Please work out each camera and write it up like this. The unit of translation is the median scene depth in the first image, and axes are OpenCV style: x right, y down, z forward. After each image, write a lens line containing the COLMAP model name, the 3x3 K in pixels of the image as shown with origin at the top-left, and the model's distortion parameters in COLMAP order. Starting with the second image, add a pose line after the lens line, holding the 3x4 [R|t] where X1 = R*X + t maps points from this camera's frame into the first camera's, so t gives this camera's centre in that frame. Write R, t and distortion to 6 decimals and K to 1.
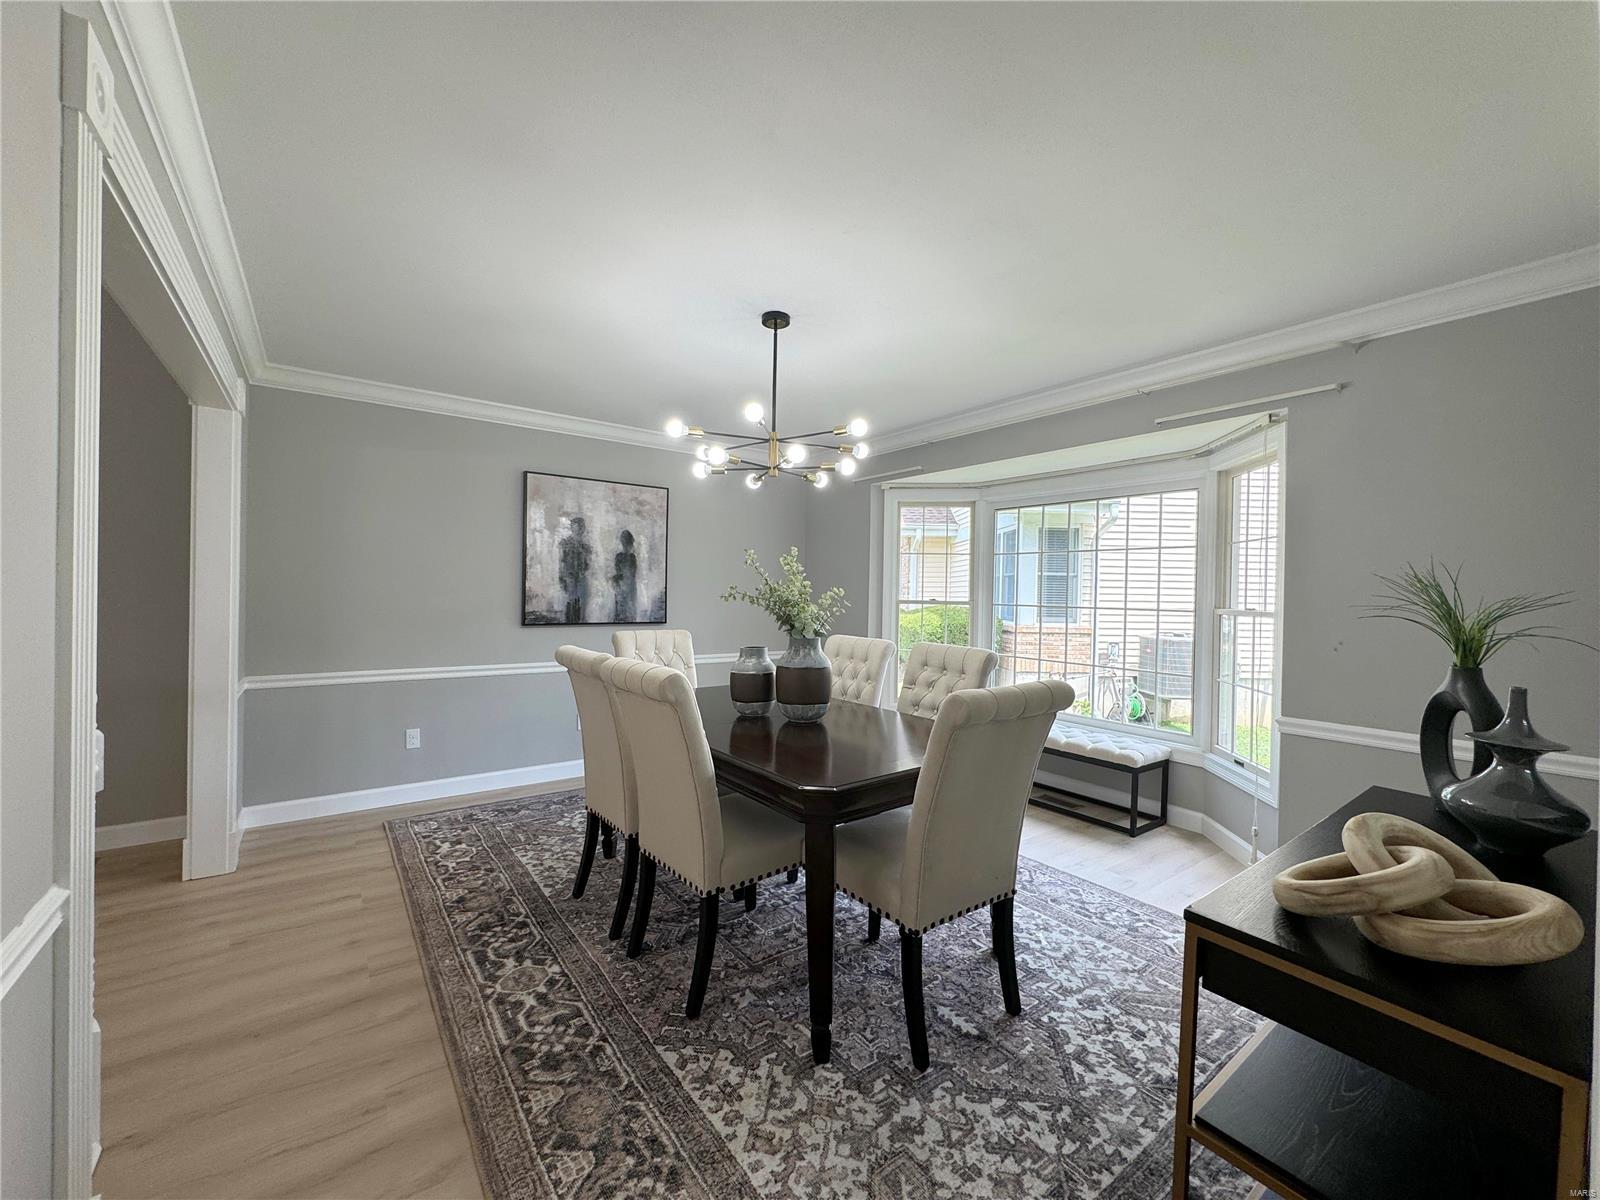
lens RADIAL K [[634.4, 0, 800.0], [0, 634.4, 600.0], [0, 0, 1]] dist [-0.000671, -0.000137]
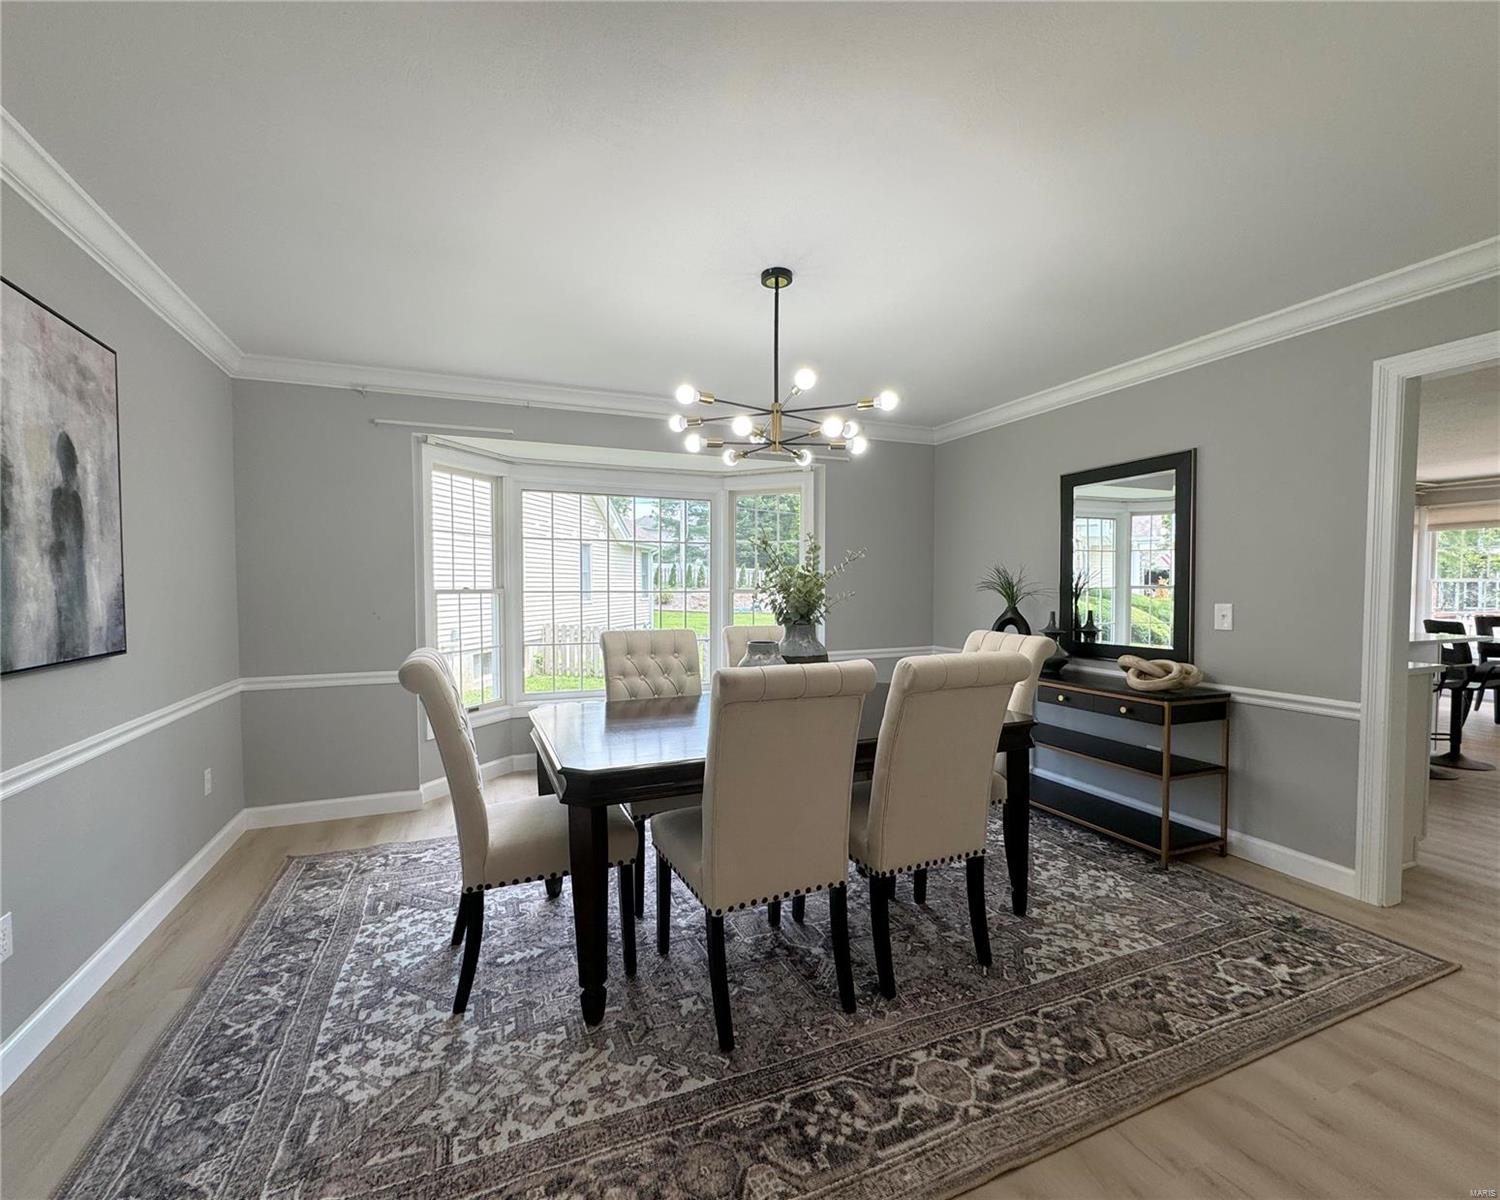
lens RADIAL K [[649.1, 0, 734.0], [0, 649.1, 612.1], [0, 0, 1]] dist [-0.002102, -0.000103]
pose [[0.256805, -0.058418, 0.964696, -1.073271], [0.018090, 0.998287, 0.055637, -0.020926], [-0.966294, 0.003163, 0.257422, 0.907516]]
